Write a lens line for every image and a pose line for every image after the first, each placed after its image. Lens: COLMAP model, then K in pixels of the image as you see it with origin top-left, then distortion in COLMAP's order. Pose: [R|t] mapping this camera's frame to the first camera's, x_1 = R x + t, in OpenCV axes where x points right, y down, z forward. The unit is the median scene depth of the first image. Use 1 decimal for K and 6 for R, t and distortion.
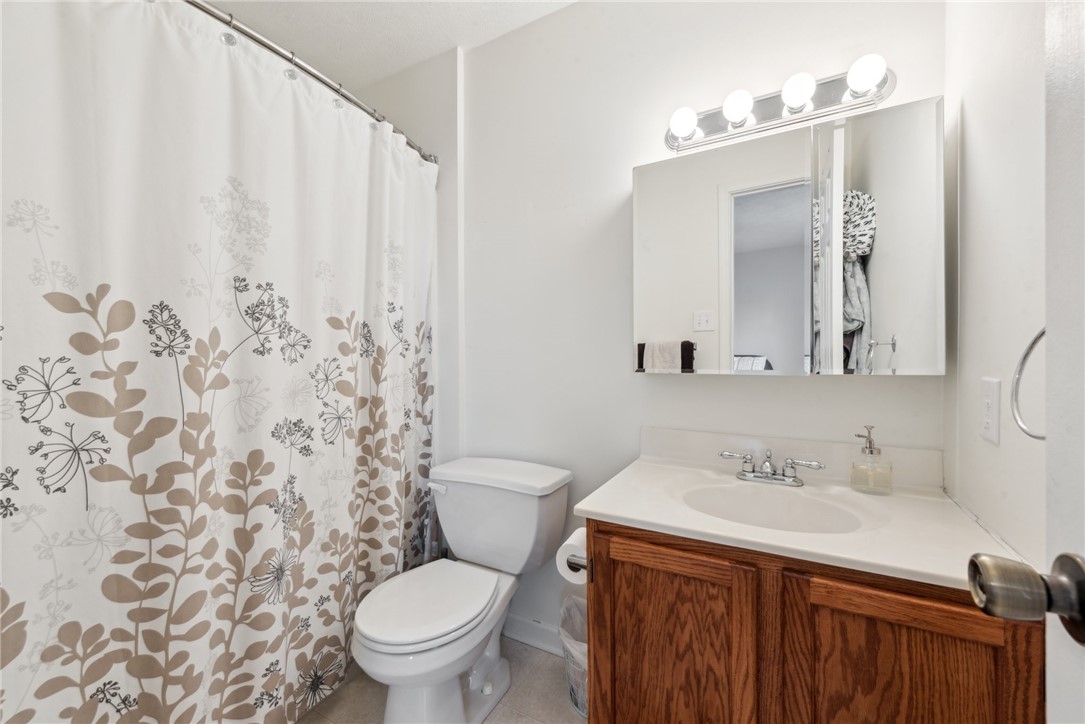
lens RADIAL K [[423.8, 0, 540.8], [0, 423.8, 363.2], [0, 0, 1]] dist [0.001797, 0.000028]
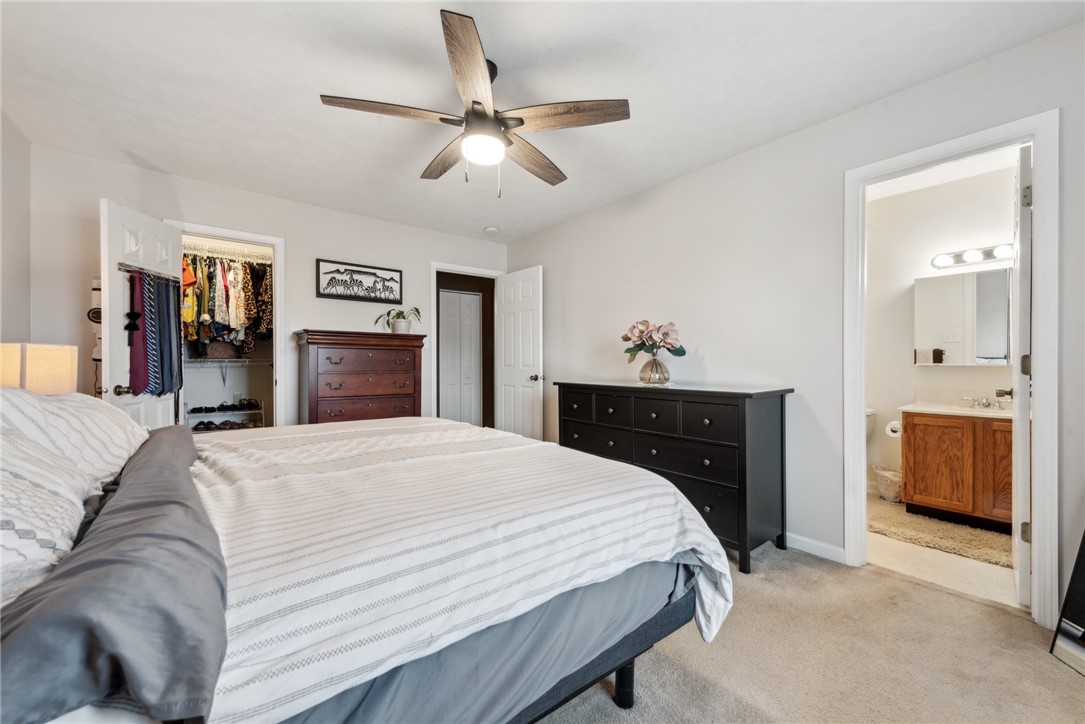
lens RADIAL K [[423.8, 0, 546.5], [0, 423.8, 368.5], [0, 0, 1]] dist [0.001797, 0.000028]
pose [[0.931455, 0.001185, -0.363856, -1.246610], [0.008301, 0.999665, 0.024506, -0.038233], [0.363763, -0.025847, 0.931133, -2.942826]]
